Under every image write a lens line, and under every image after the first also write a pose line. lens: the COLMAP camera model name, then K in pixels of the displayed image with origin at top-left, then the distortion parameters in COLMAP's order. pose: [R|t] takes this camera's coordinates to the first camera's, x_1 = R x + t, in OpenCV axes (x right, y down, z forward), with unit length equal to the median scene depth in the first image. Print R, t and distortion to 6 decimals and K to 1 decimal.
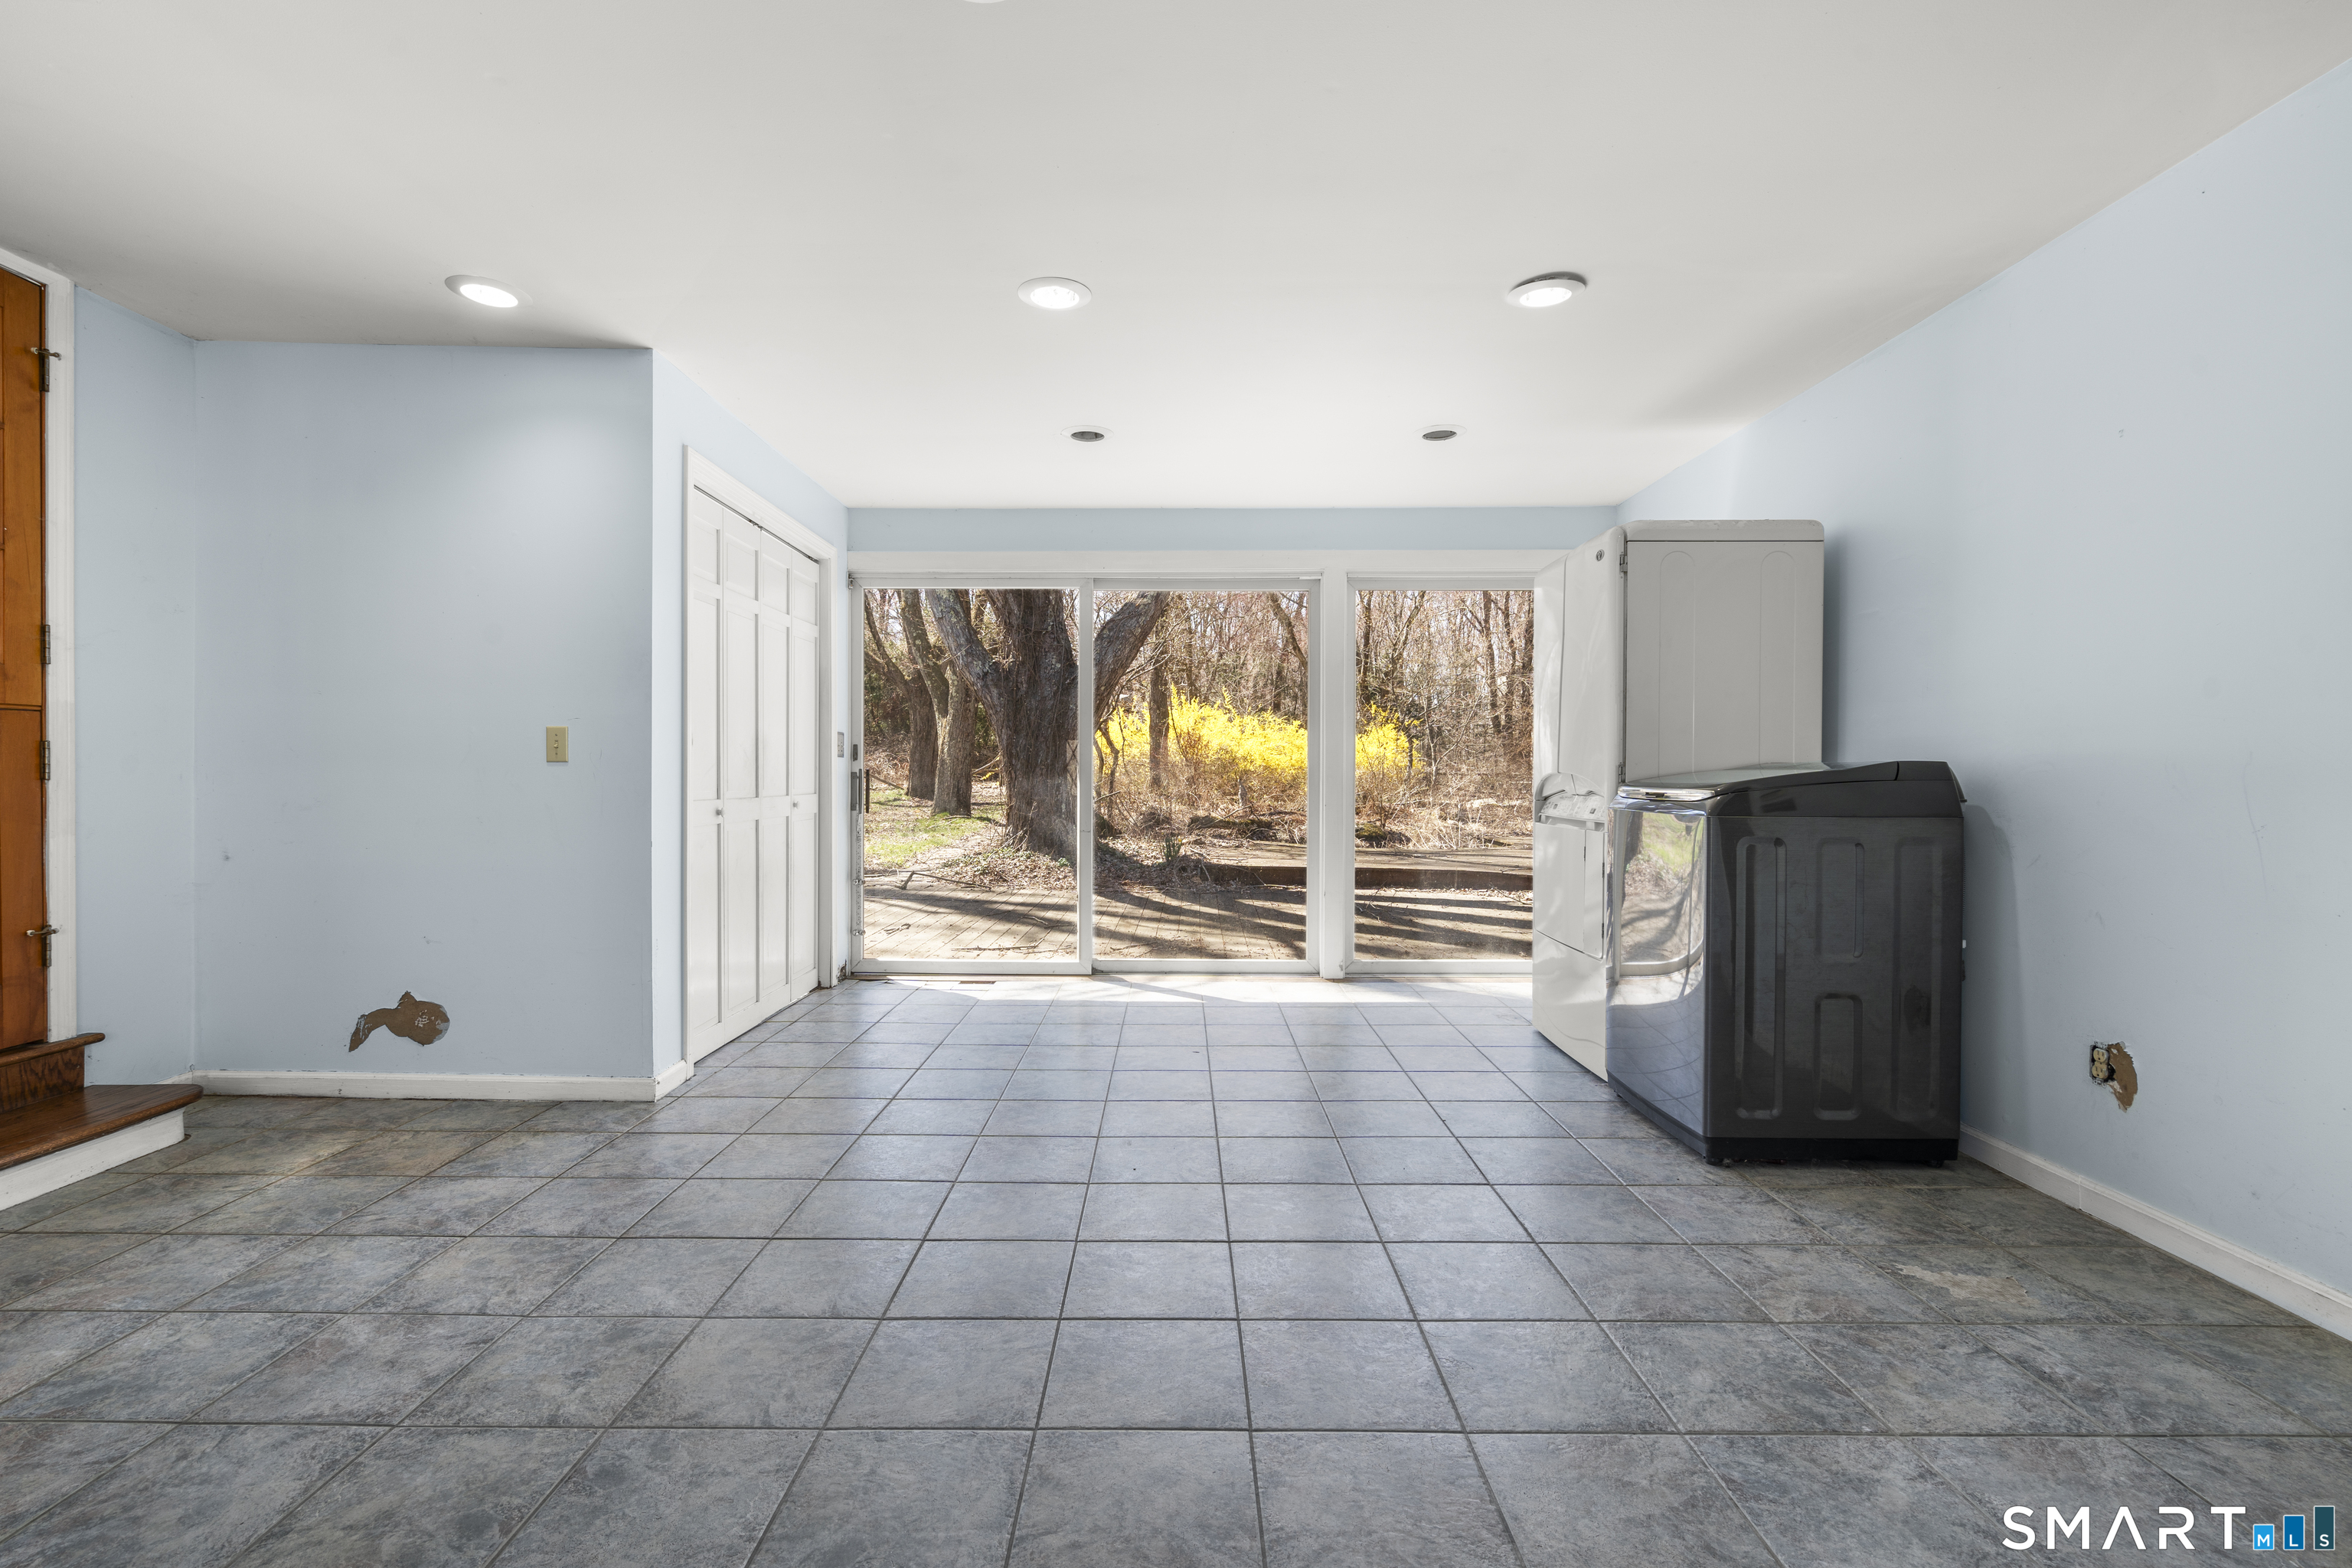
lens RADIAL K [[1069.0, 0, 1176.0], [0, 1069.0, 784.0], [0, 0, 1]] dist [-0.010109, 0.005891]
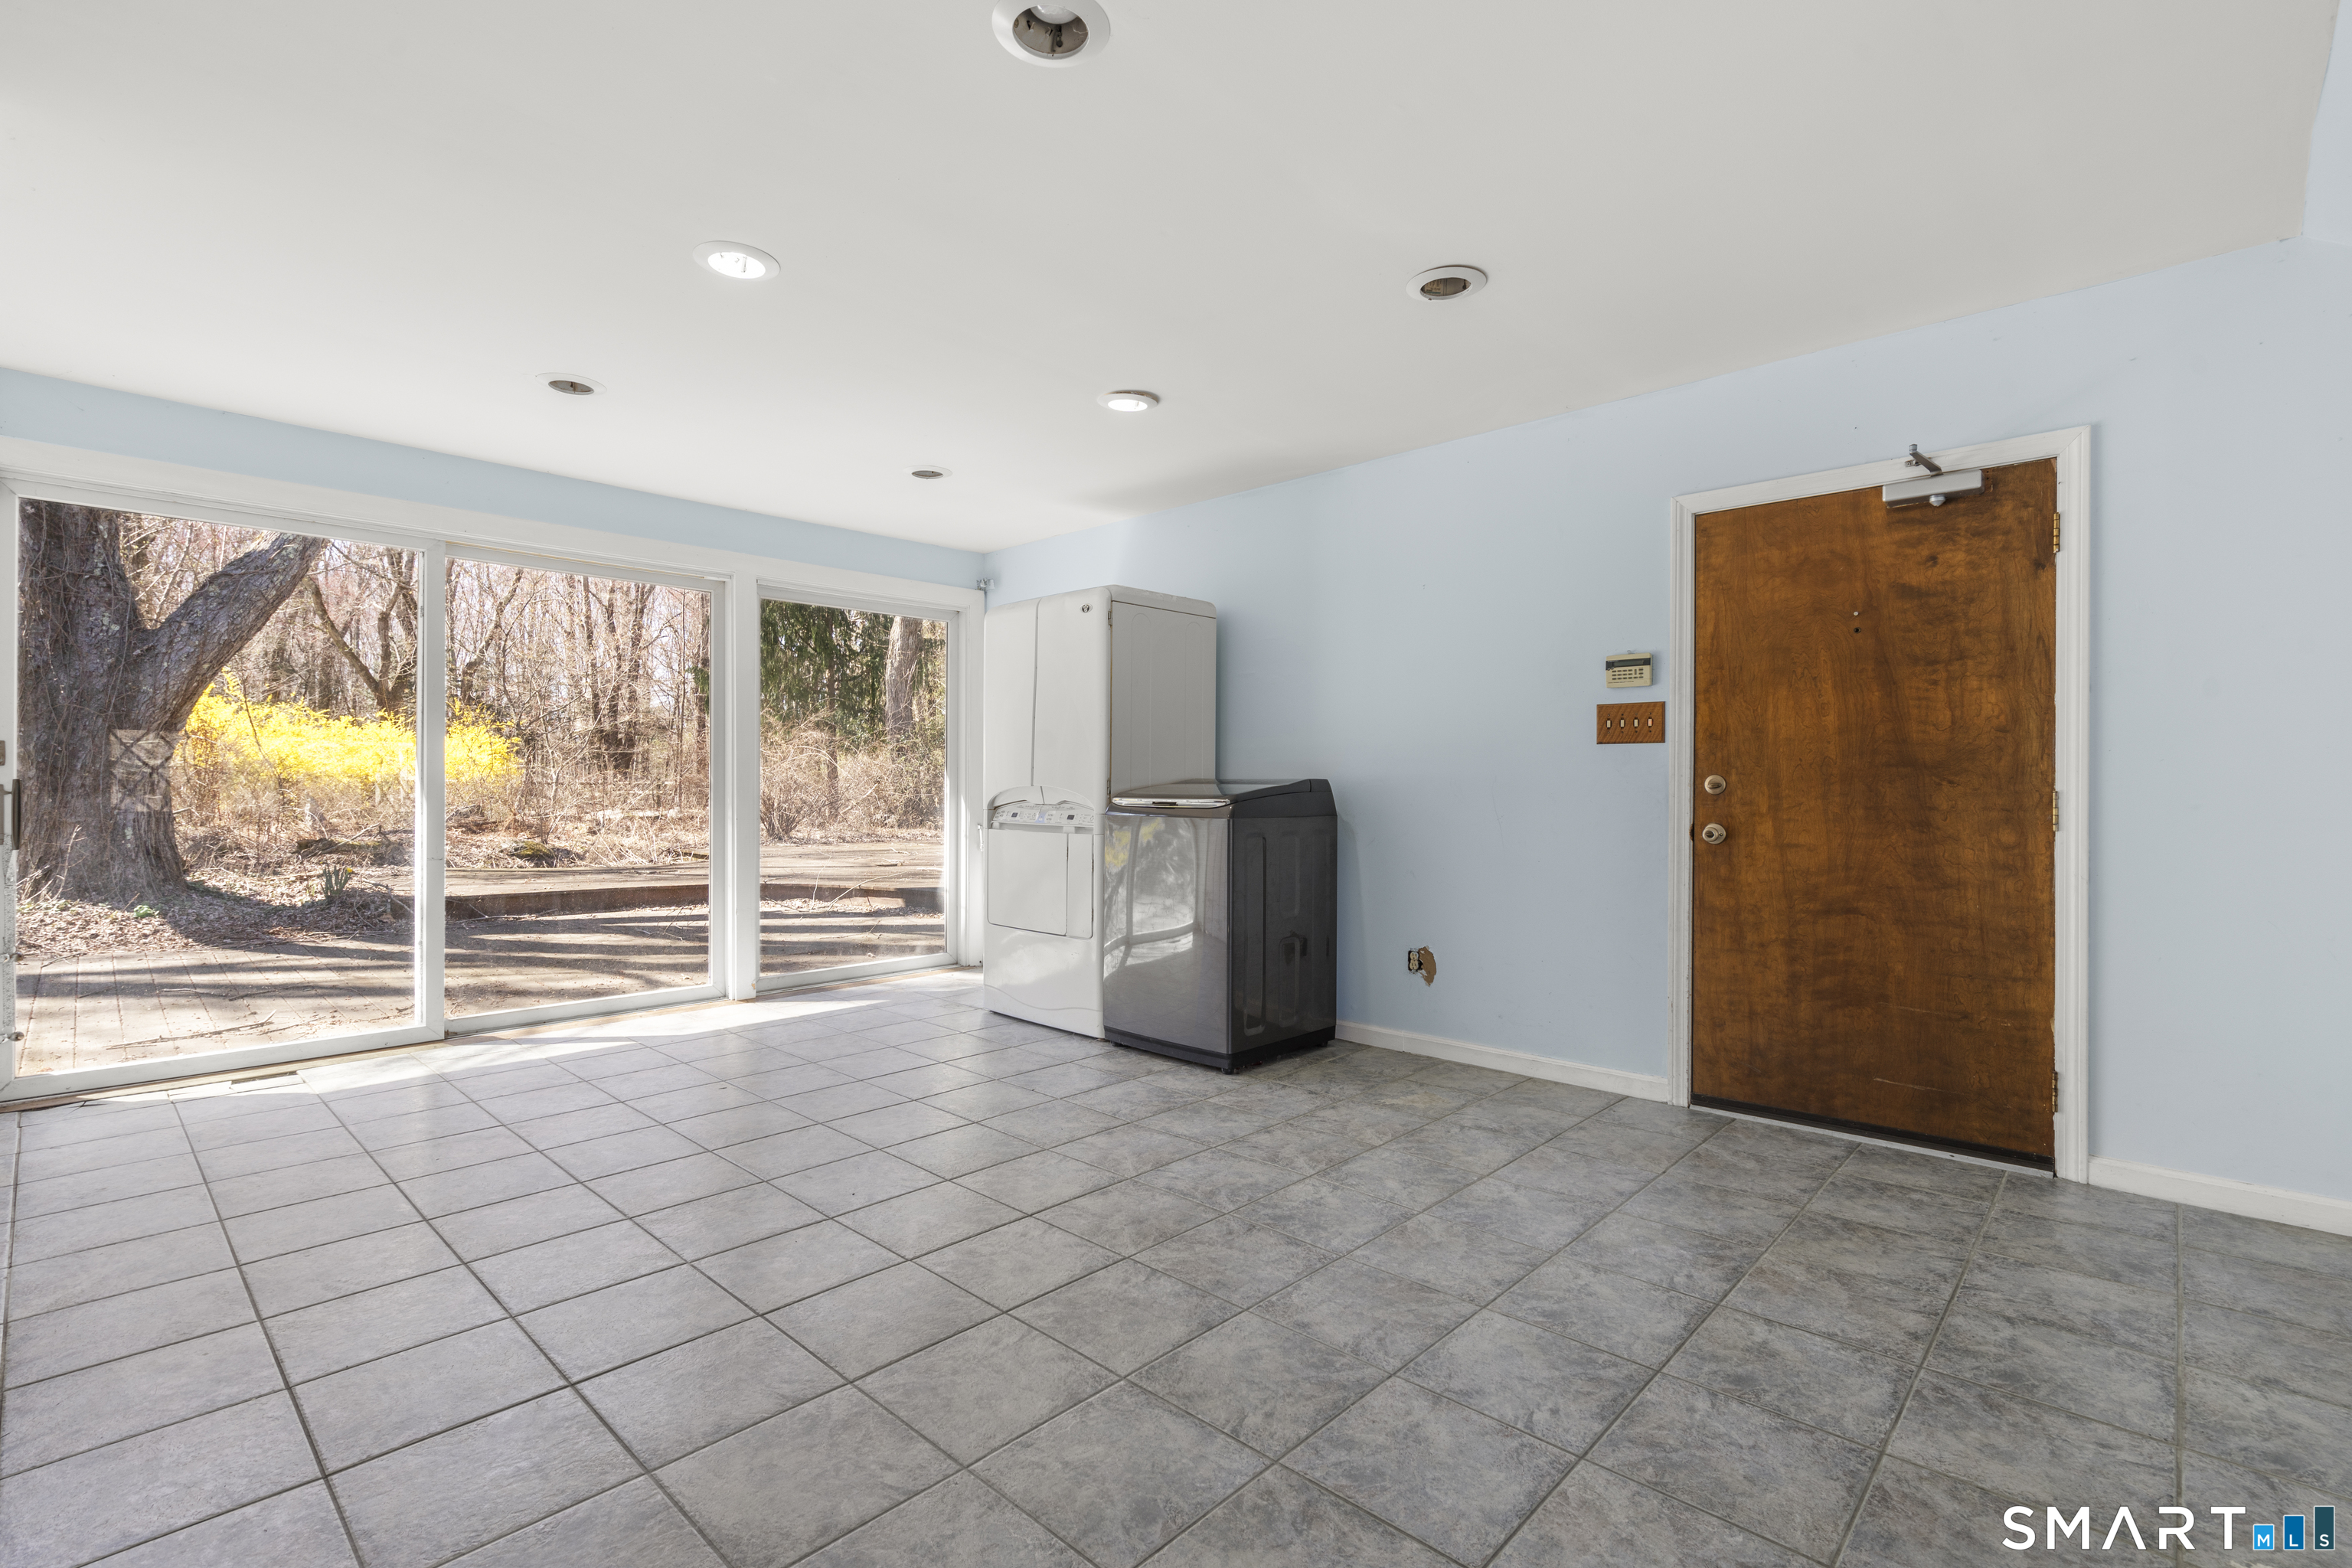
lens RADIAL K [[1069.0, 0, 1176.0], [0, 1069.0, 784.0], [0, 0, 1]] dist [-0.010109, 0.005891]
pose [[0.680912, -0.000126, 0.732366, -0.570761], [0.005943, 0.999968, -0.005354, -0.007735], [-0.732341, 0.007998, 0.680891, 0.120069]]
